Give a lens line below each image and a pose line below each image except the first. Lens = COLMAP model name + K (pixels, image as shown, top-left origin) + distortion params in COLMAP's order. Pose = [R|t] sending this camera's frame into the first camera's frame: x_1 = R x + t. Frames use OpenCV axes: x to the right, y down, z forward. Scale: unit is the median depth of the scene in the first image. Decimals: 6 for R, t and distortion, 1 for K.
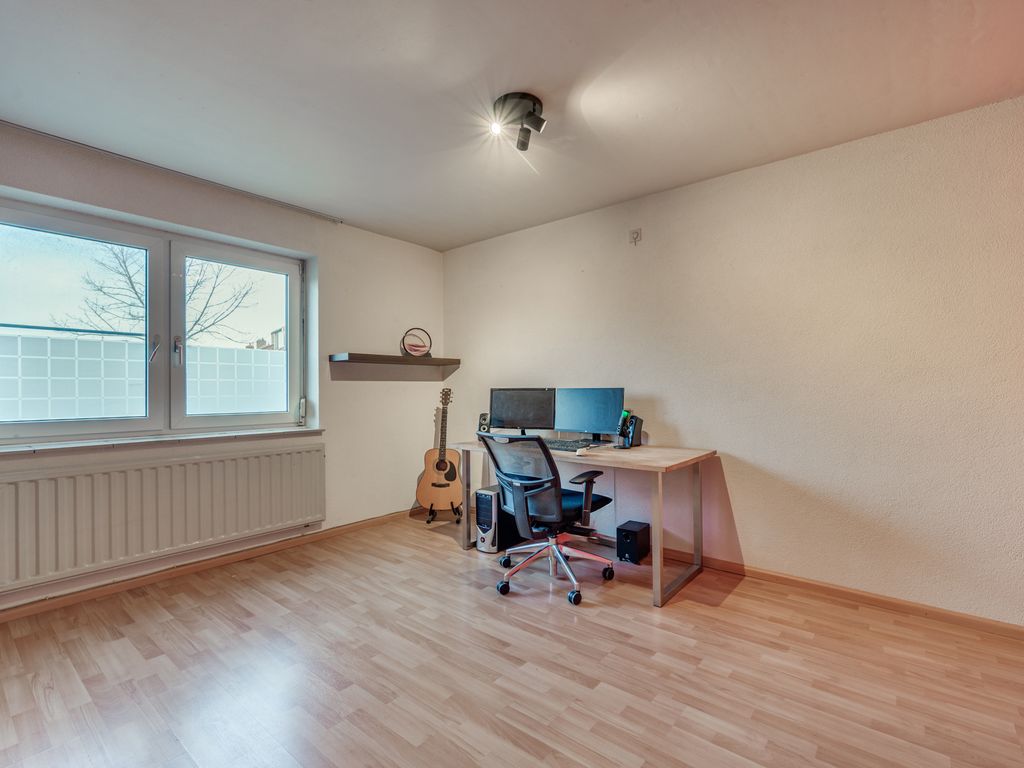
lens RADIAL K [[484.4, 0, 517.2], [0, 484.4, 393.0], [0, 0, 1]] dist [0.002174, 0.000537]
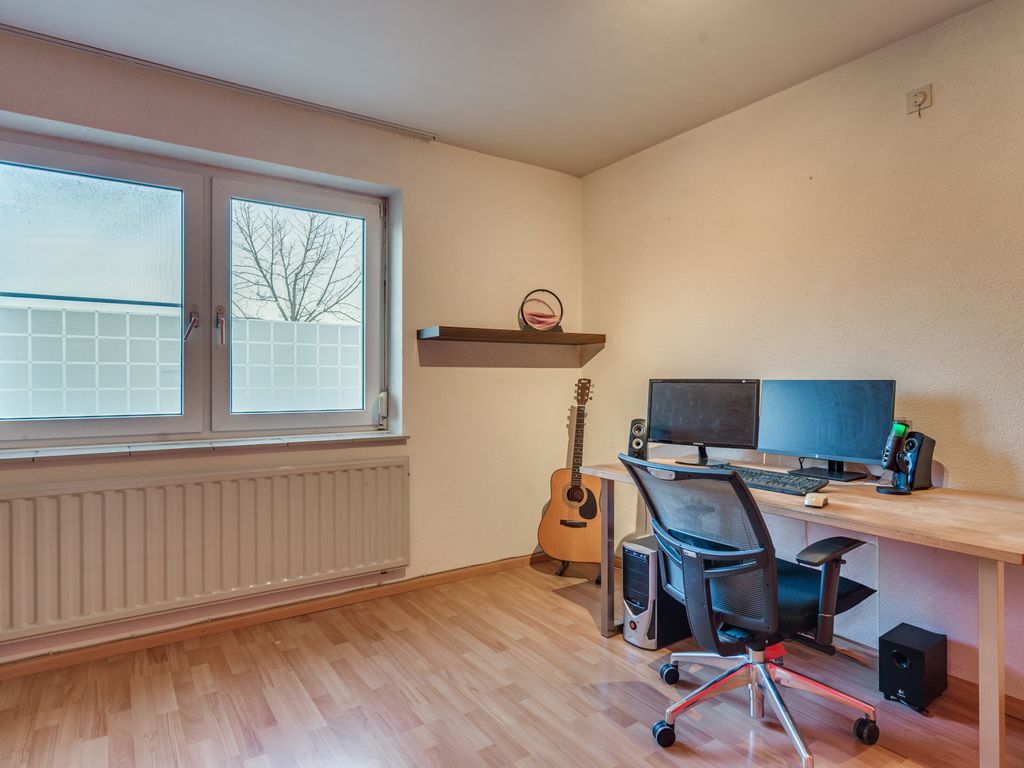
lens RADIAL K [[615.0, 0, 538.1], [0, 615.0, 384.7], [0, 0, 1]] dist [-0.007226, 0.003869]
pose [[0.969006, 0.008360, -0.246896, 0.002167], [-0.007931, 0.999965, 0.002732, -0.004322], [0.246910, -0.000689, 0.969038, 0.232955]]
